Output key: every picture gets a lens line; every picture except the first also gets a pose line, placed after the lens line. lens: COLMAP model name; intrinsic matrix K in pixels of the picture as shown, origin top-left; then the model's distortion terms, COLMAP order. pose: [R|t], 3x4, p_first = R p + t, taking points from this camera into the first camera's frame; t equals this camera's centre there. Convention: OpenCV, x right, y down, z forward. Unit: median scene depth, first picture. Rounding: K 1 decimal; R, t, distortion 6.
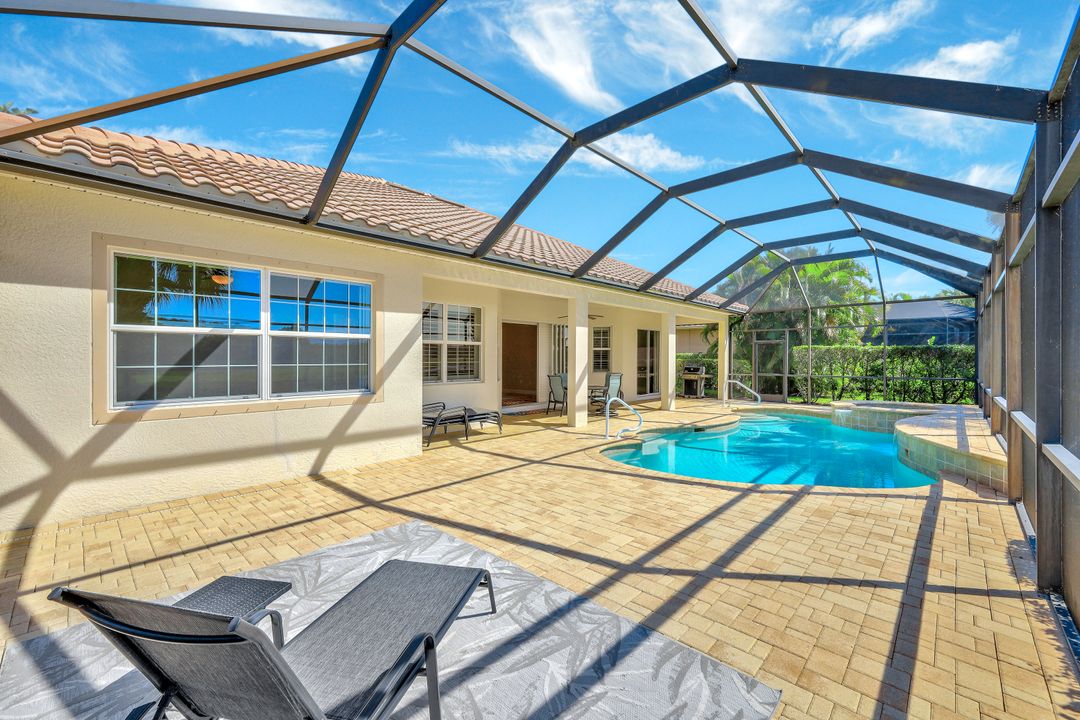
lens RADIAL K [[436.0, 0, 535.1], [0, 436.0, 358.8], [0, 0, 1]] dist [0.008963, -0.000621]
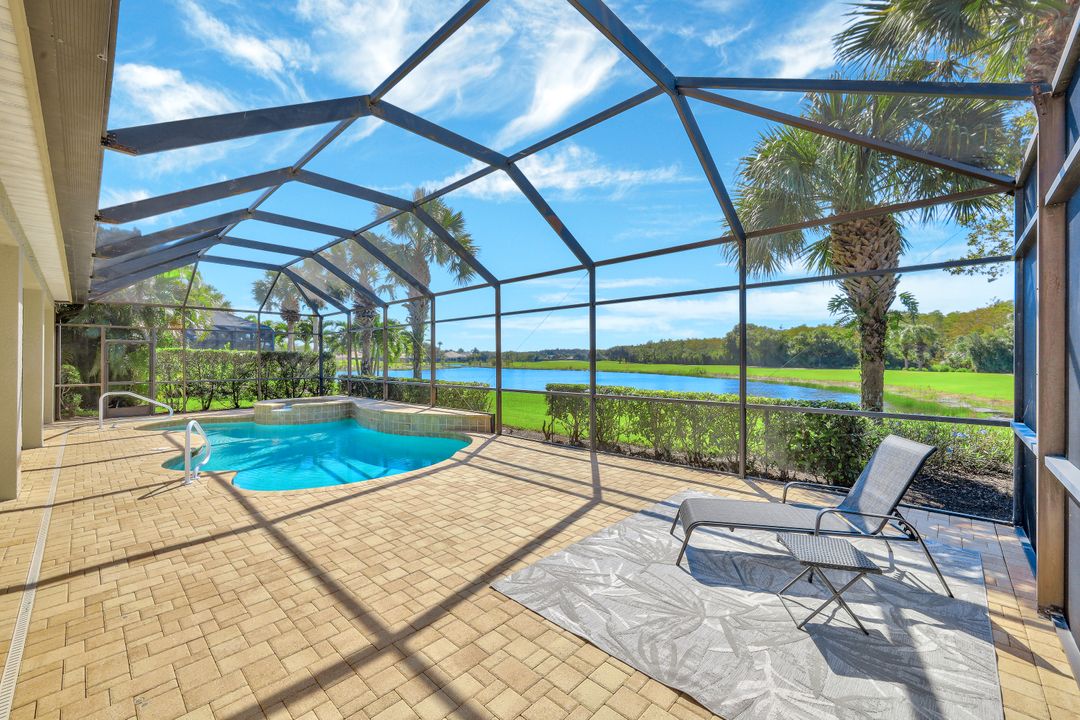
lens RADIAL K [[436.0, 0, 537.8], [0, 436.0, 361.4], [0, 0, 1]] dist [0.008963, -0.000621]
pose [[-0.000725, -0.000168, 1.000000, -1.010973], [0.000367, 1.000000, 0.000168, -0.007837], [-1.000000, 0.000367, -0.000725, 0.926774]]
